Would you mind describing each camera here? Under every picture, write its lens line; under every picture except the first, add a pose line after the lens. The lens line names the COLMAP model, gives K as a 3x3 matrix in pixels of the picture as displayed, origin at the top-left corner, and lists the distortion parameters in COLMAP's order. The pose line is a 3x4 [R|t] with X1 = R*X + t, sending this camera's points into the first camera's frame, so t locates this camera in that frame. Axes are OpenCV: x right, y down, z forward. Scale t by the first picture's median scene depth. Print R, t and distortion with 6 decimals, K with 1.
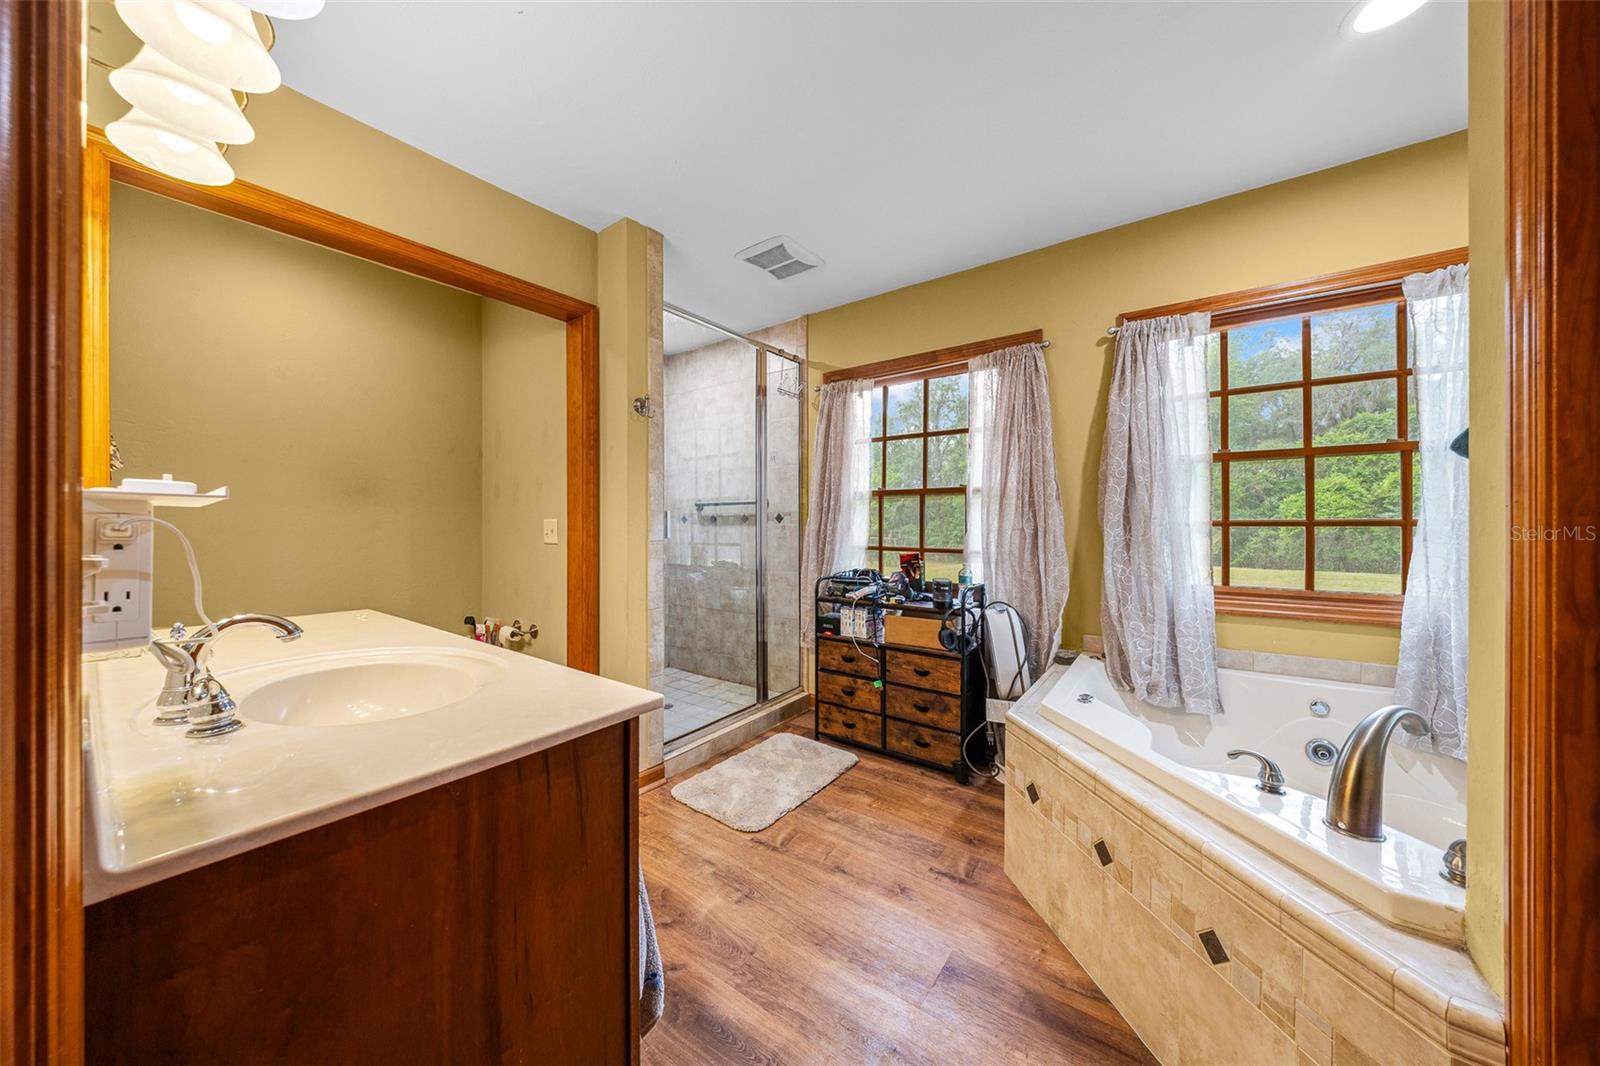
lens RADIAL K [[527.1, 0, 797.1], [0, 527.1, 525.0], [0, 0, 1]] dist [-0.000465, -0.000186]
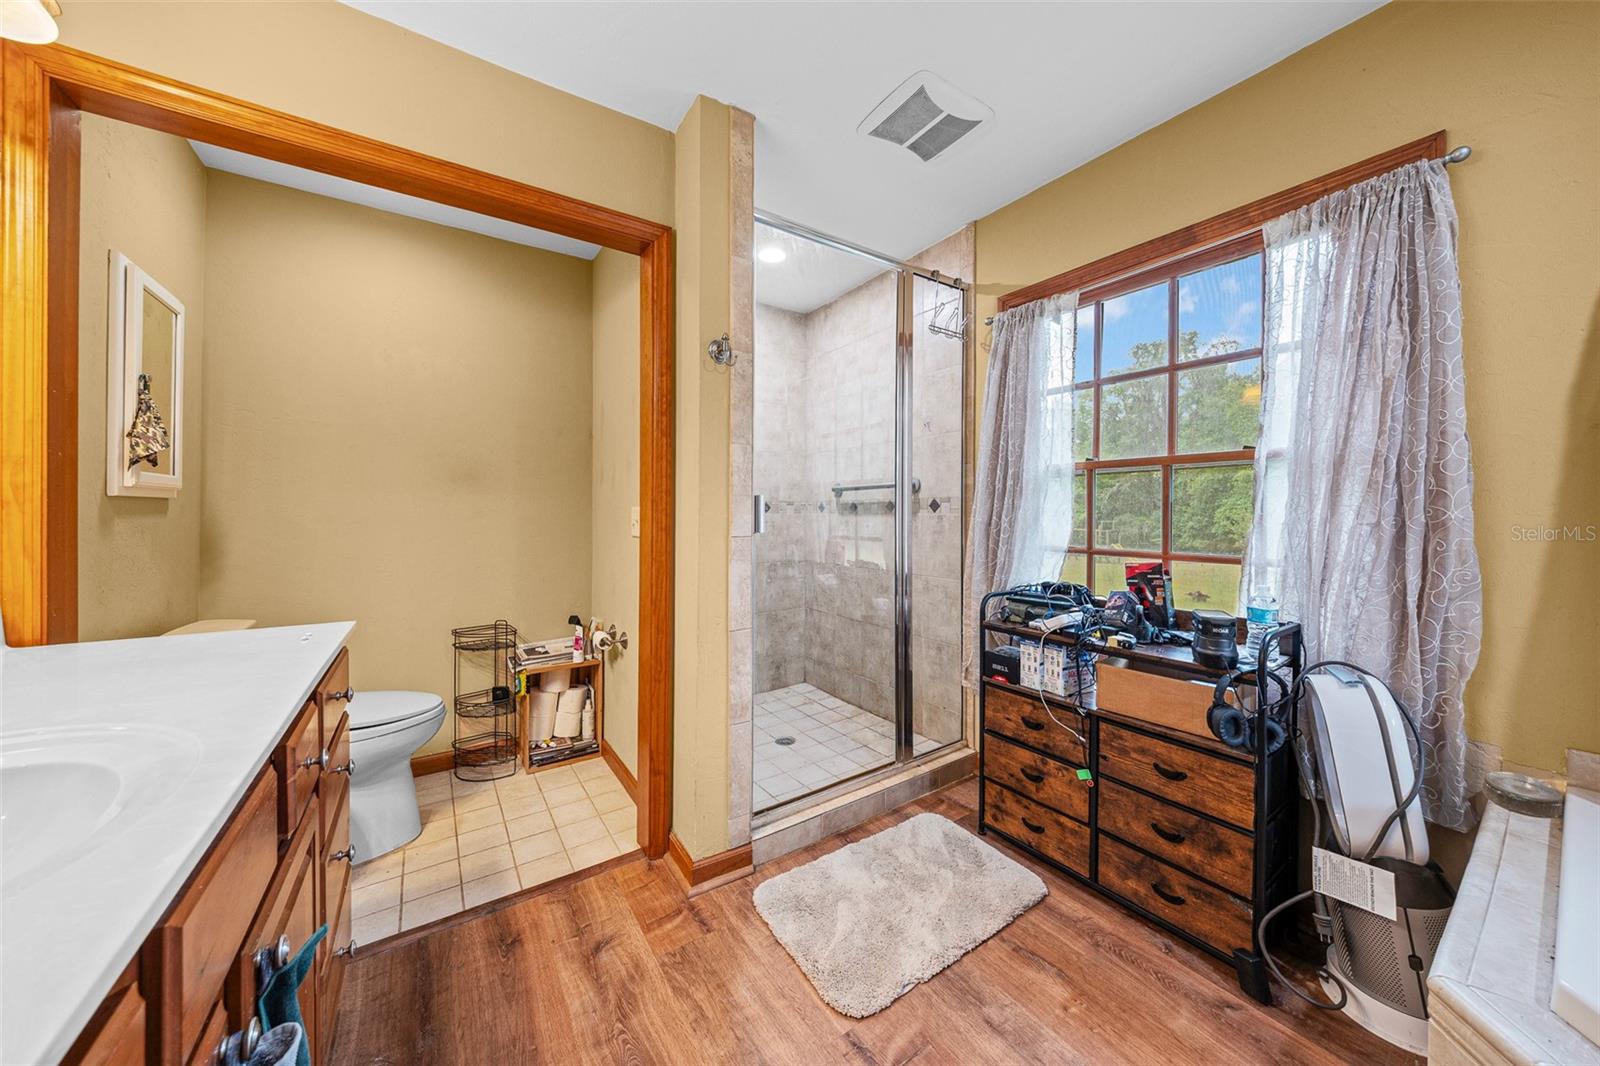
lens RADIAL K [[533.6, 0, 794.3], [0, 533.6, 515.3], [0, 0, 1]] dist [-0.011852, -0.000279]
pose [[0.941135, 0.003521, -0.338013, 0.041695], [-0.002713, 0.999992, 0.002865, -0.001000], [0.338021, -0.001780, 0.941137, 0.291665]]
